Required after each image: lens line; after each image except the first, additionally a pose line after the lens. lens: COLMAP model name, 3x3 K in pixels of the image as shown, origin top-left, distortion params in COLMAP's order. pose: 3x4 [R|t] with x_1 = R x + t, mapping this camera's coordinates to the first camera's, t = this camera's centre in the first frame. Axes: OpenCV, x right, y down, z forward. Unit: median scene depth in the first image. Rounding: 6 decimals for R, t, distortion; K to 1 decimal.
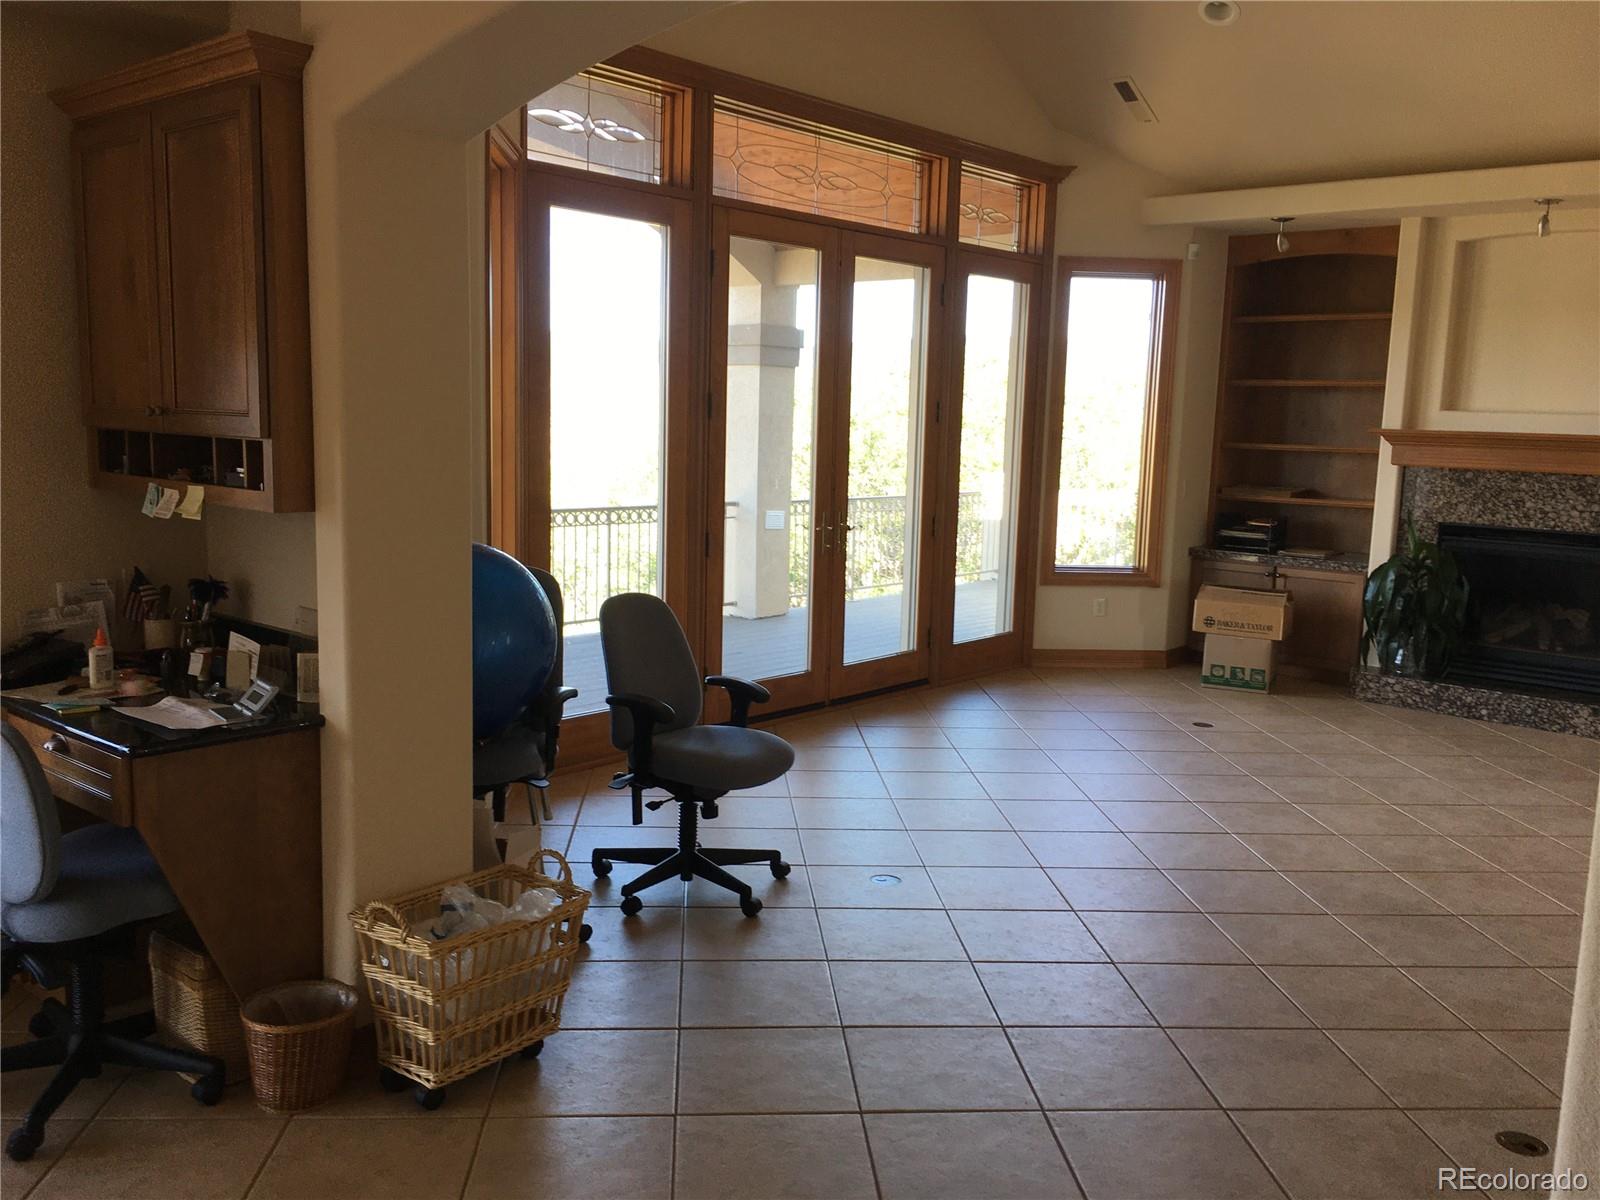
lens RADIAL K [[1370.5, 0, 803.3], [0, 1370.5, 615.8], [0, 0, 1]] dist [0.078054, -0.100226]
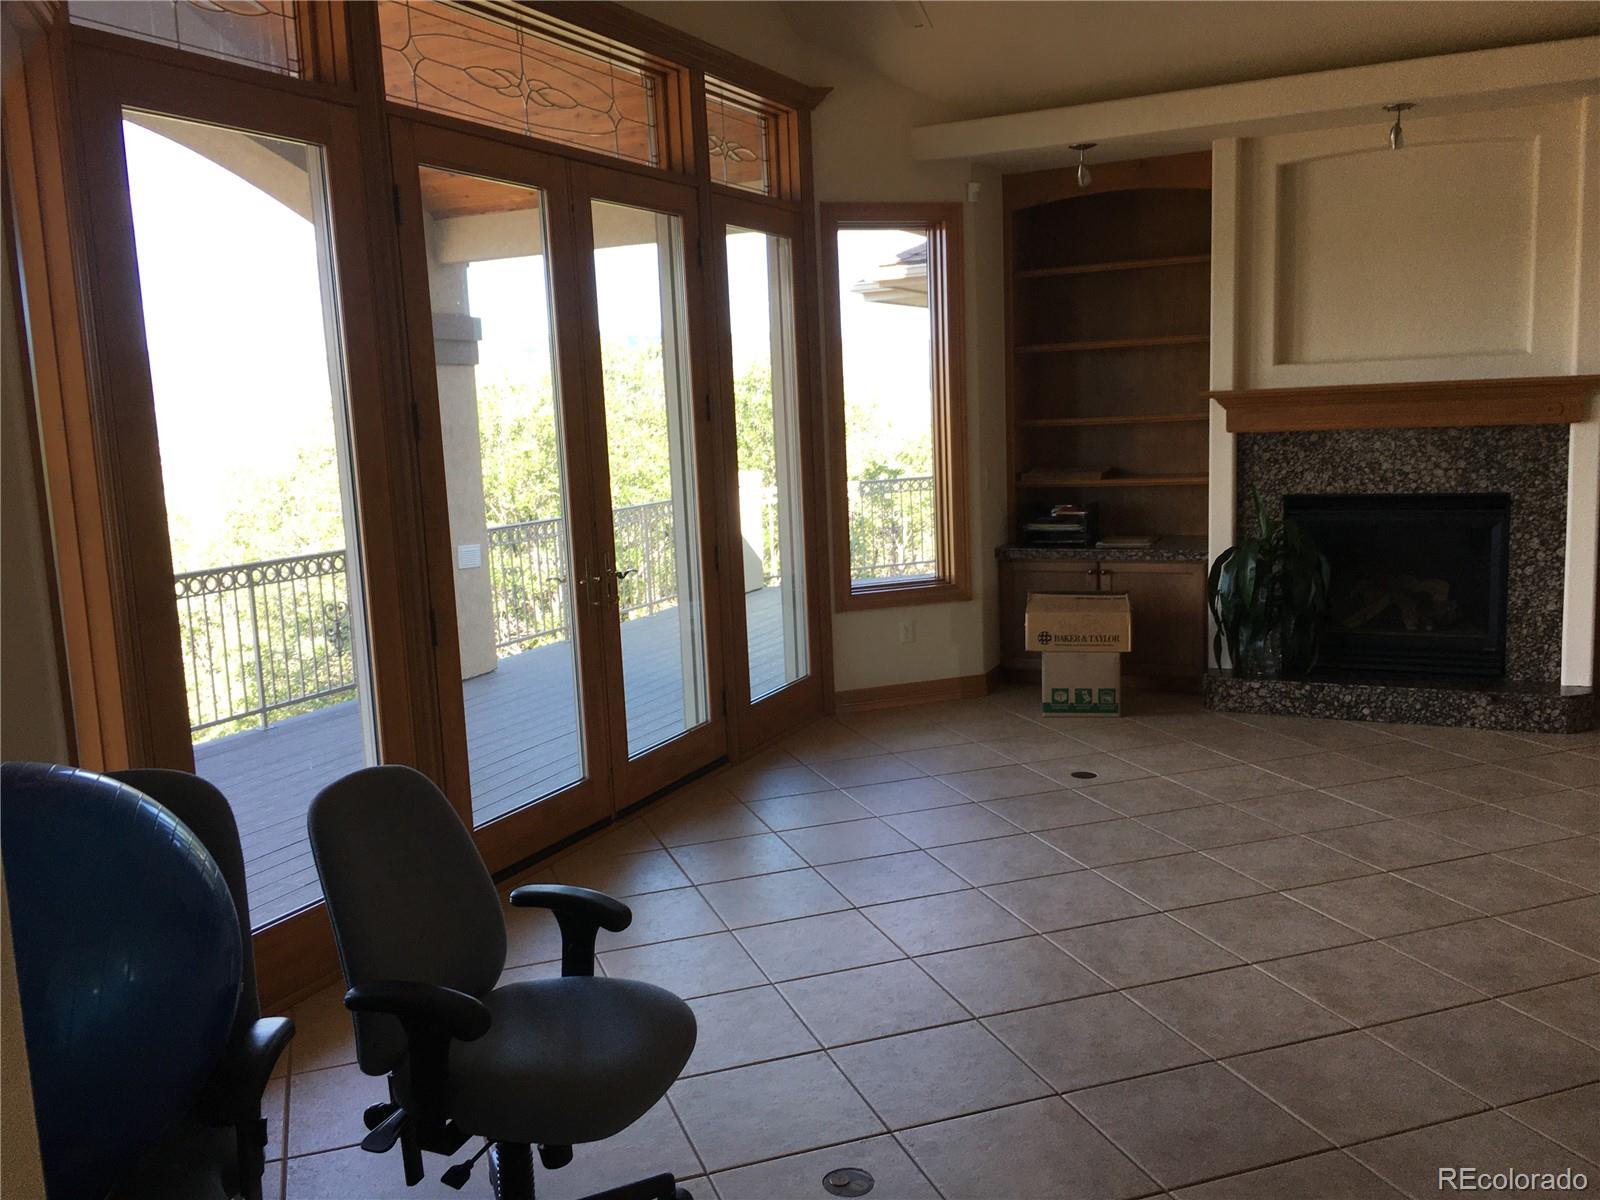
lens RADIAL K [[1370.5, 0, 791.8], [0, 1370.5, 611.5], [0, 0, 1]] dist [0.078054, -0.100226]
pose [[0.964892, -0.107363, 0.239700, -0.049463], [0.107137, 0.994146, 0.014012, -0.040707], [-0.239801, 0.012161, 0.970746, 0.245774]]
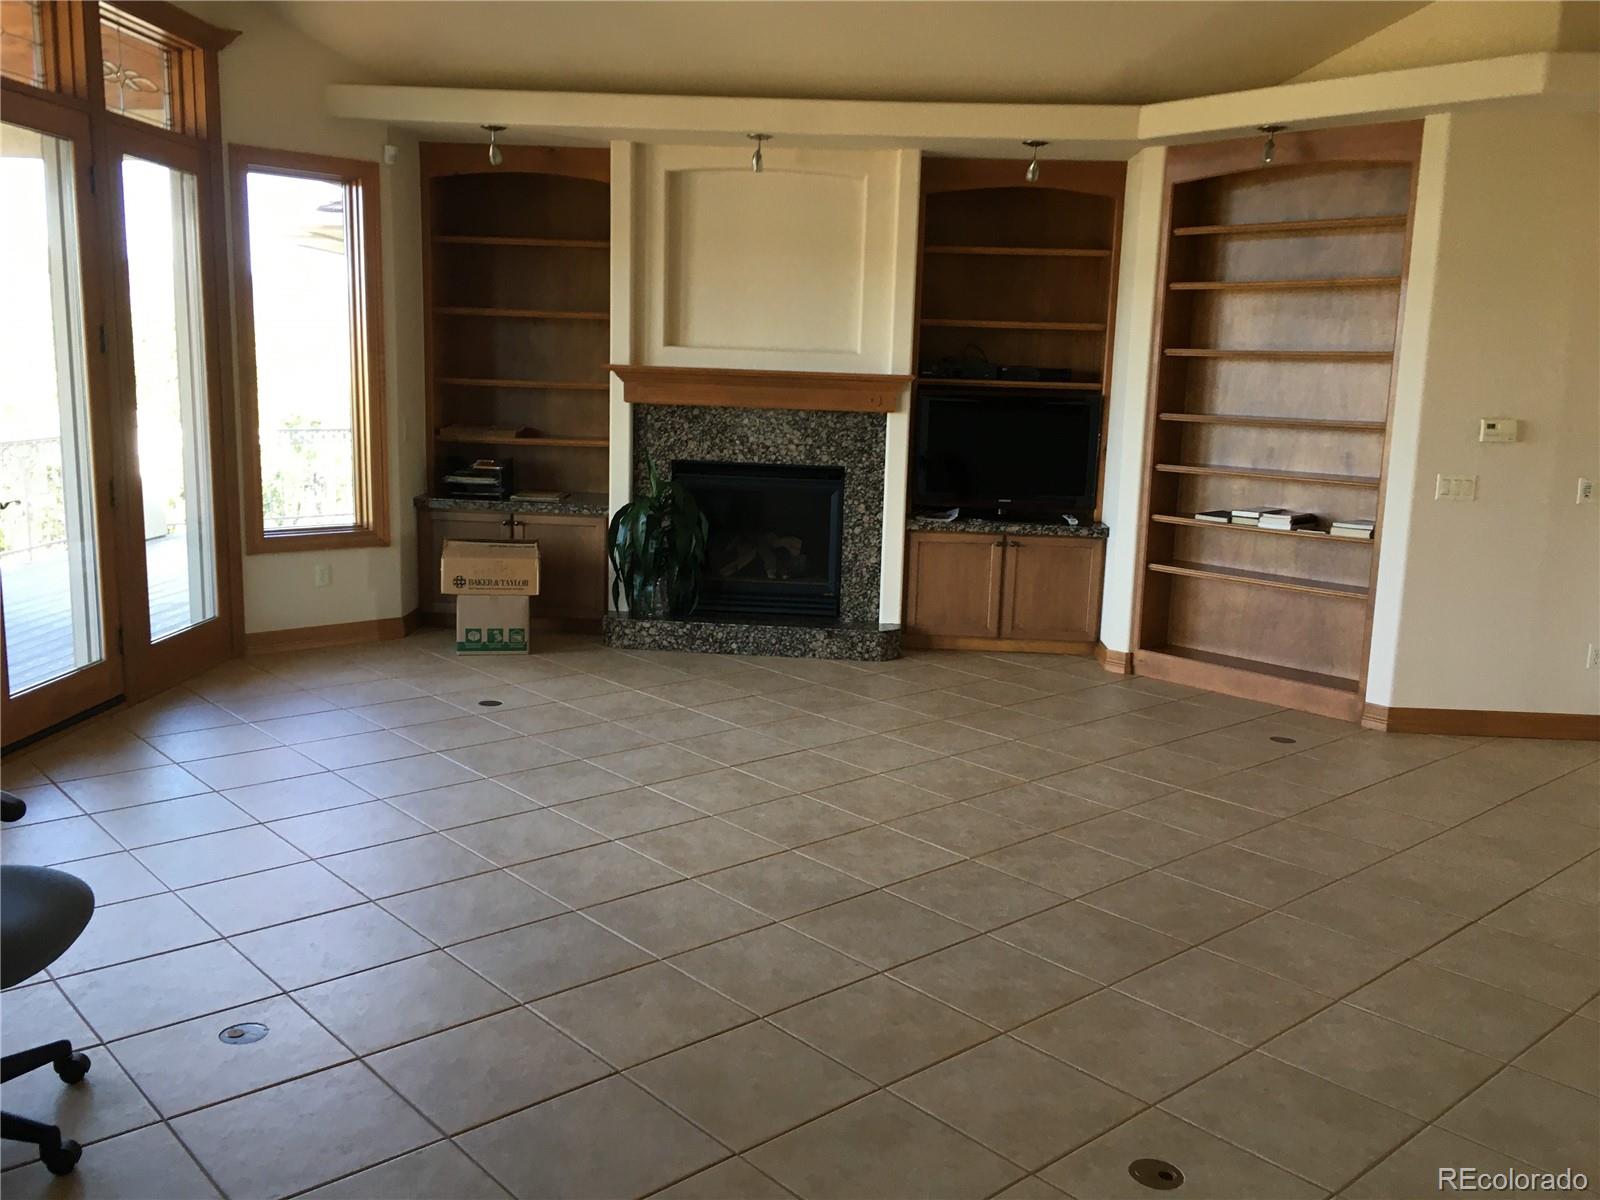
lens RADIAL K [[1370.5, 0, 810.8], [0, 1370.5, 602.6], [0, 0, 1]] dist [0.078054, -0.100226]
pose [[0.788297, -0.108554, 0.605643, -0.068125], [0.080933, 0.994055, 0.072831, -0.029882], [-0.609949, -0.008396, 0.792396, 0.165469]]
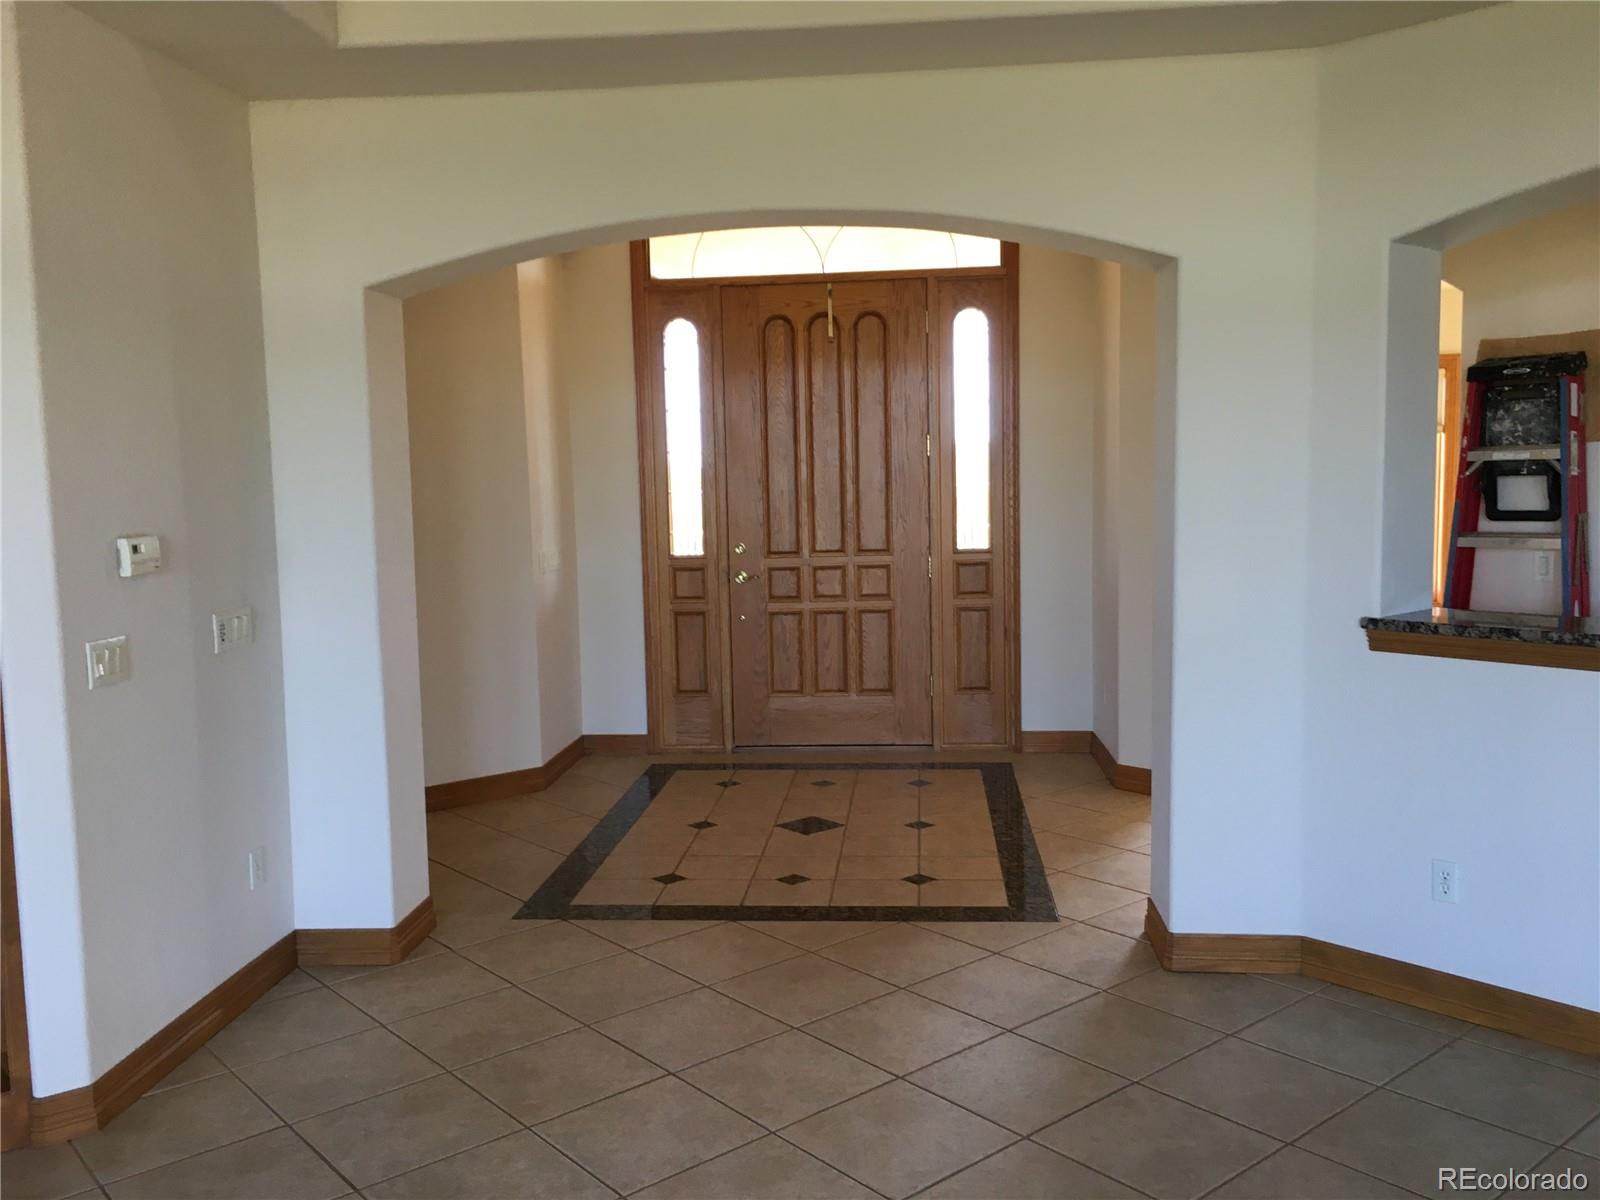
lens RADIAL K [[1370.5, 0, 798.4], [0, 1370.5, 590.2], [0, 0, 1]] dist [0.078054, -0.100226]
pose [[-0.589555, -0.087933, 0.802927, 0.245082], [0.123726, 0.972494, 0.197350, -0.095279], [-0.798196, 0.215691, -0.562459, 0.675483]]
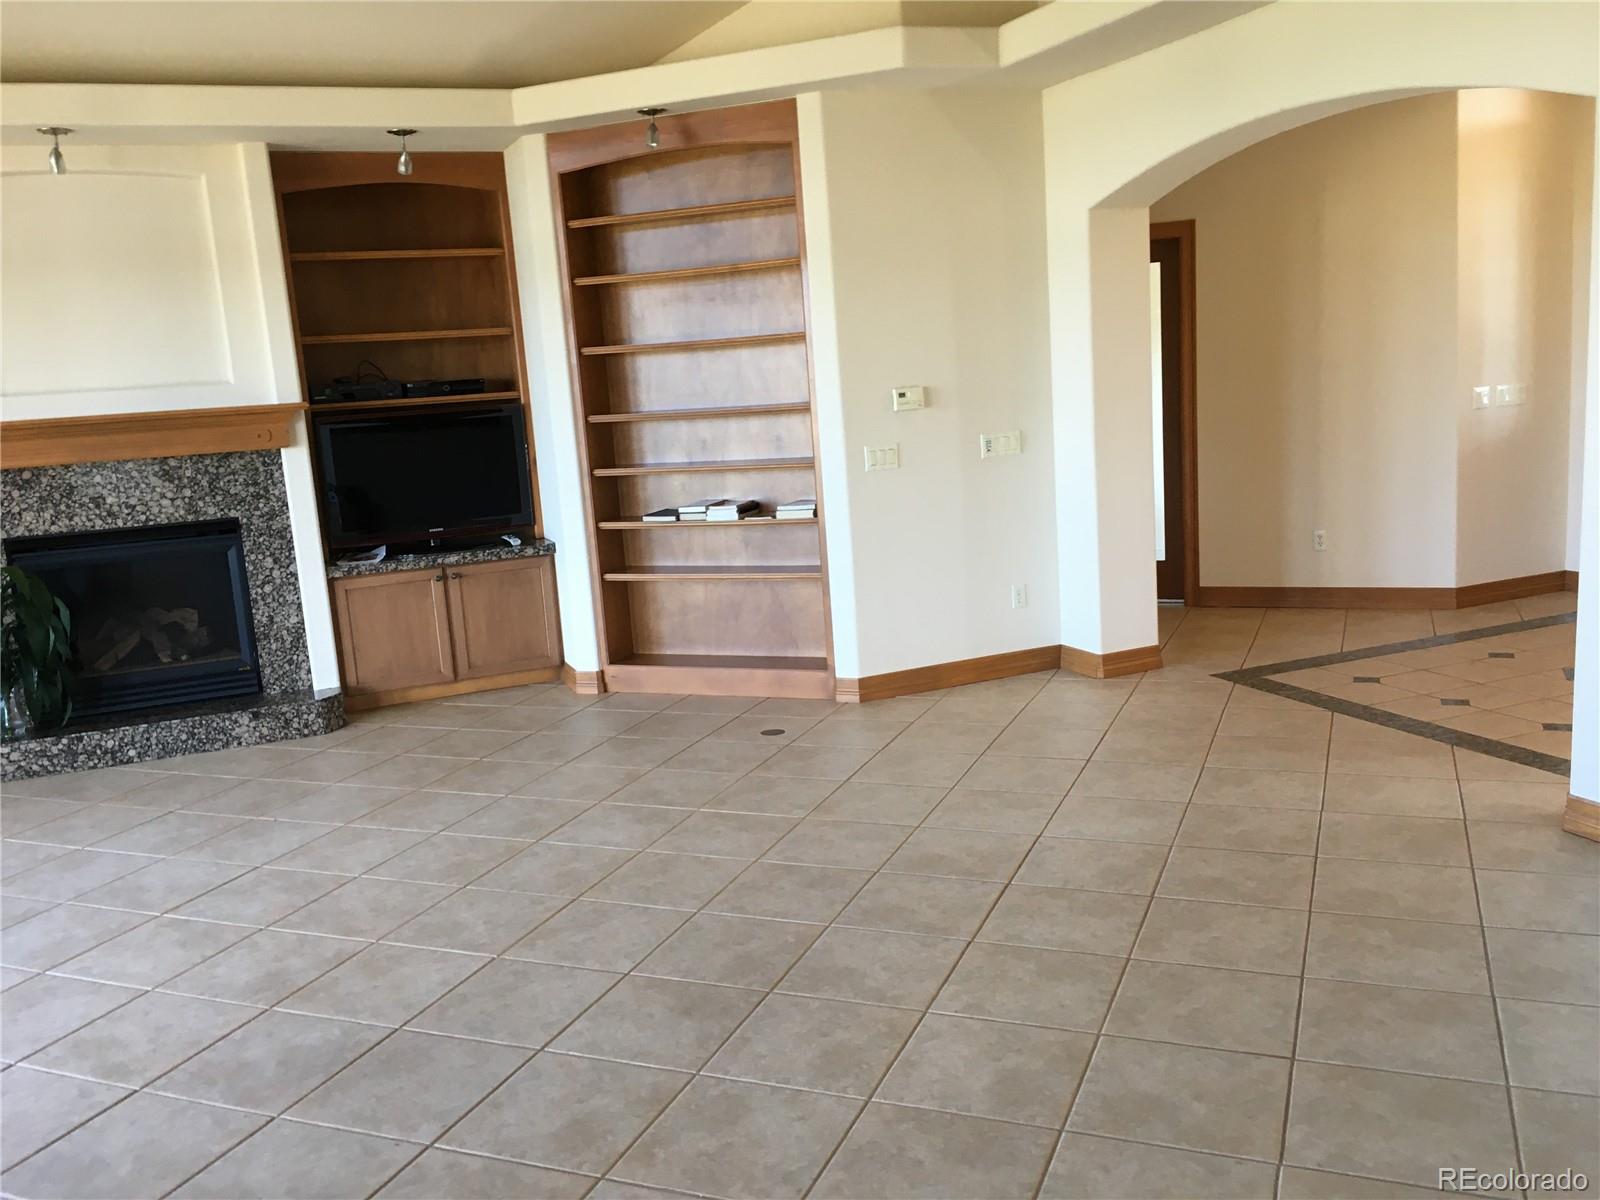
lens RADIAL K [[1370.5, 0, 799.1], [0, 1370.5, 599.0], [0, 0, 1]] dist [0.078054, -0.100226]
pose [[0.452506, -0.209626, 0.866773, -0.027540], [0.210049, 0.969686, 0.124857, -0.038383], [-0.866670, 0.125566, 0.482821, 0.236685]]
